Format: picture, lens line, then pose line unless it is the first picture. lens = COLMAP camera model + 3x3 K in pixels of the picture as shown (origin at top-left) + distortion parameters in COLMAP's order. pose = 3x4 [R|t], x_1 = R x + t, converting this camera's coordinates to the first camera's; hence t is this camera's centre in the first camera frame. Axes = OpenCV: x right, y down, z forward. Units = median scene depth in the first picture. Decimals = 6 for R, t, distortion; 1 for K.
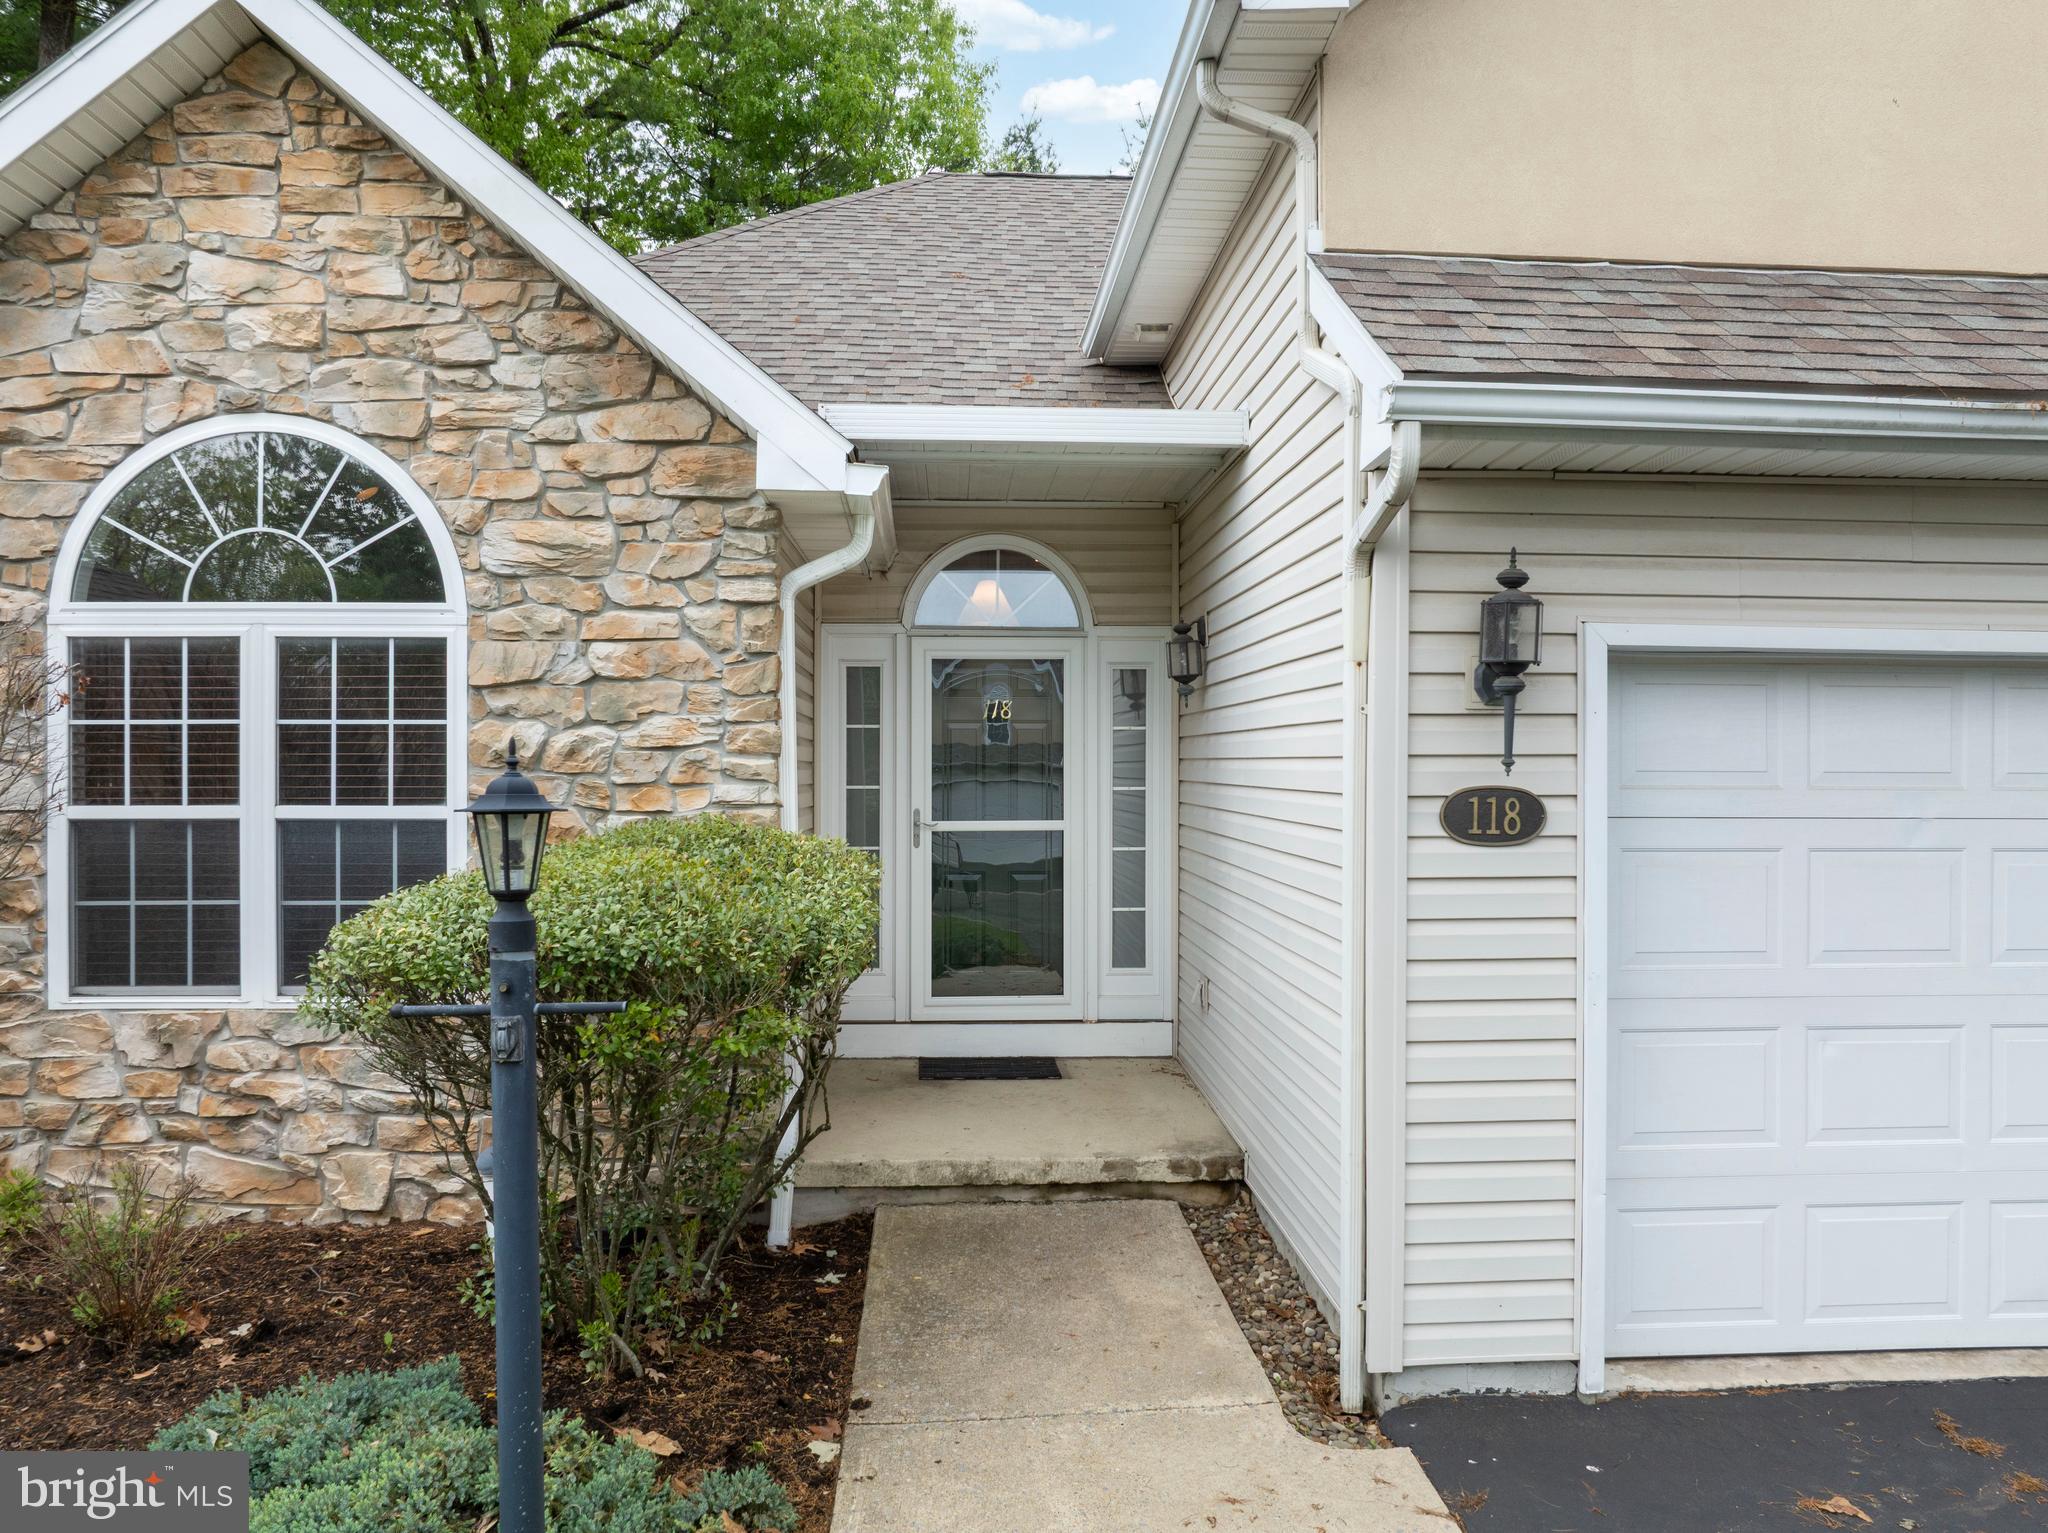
lens RADIAL K [[1416.7, 0, 1021.0], [0, 1416.7, 778.0], [0, 0, 1]] dist [-0.029497, -0.006437]
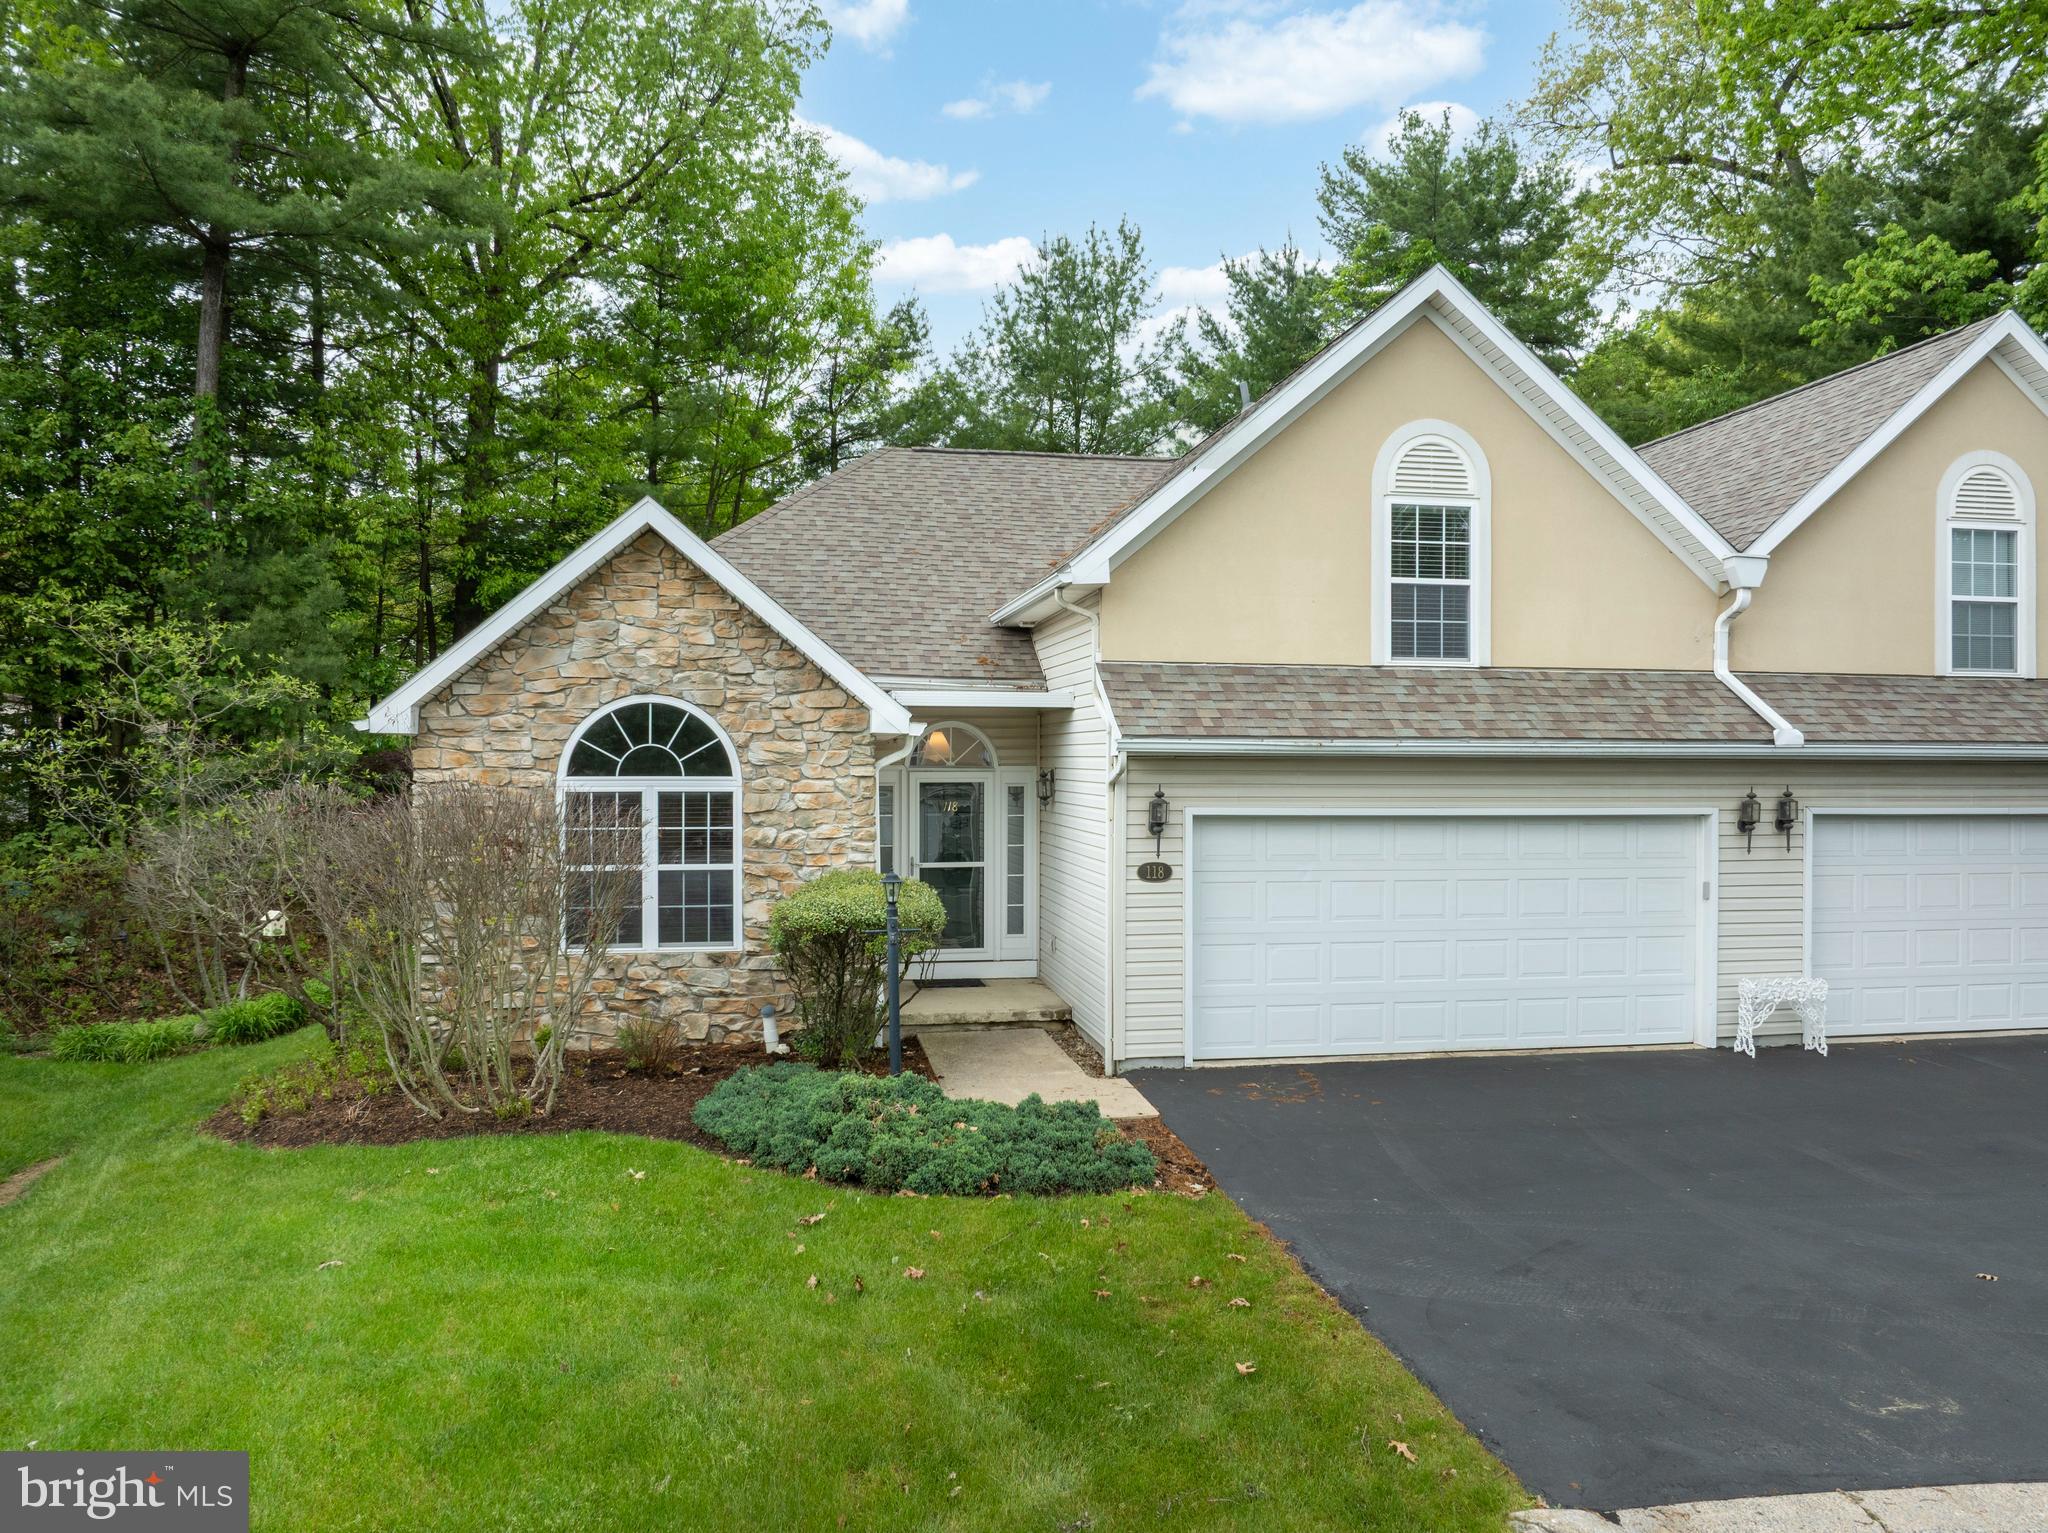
lens RADIAL K [[1416.7, 0, 1023.8], [0, 1416.7, 772.6], [0, 0, 1]] dist [-0.029497, -0.006437]
pose [[0.992551, -0.000252, 0.121834, -0.216540], [0.000372, 0.999999, -0.000964, -0.129185], [-0.121833, 0.001002, 0.992550, -1.380887]]
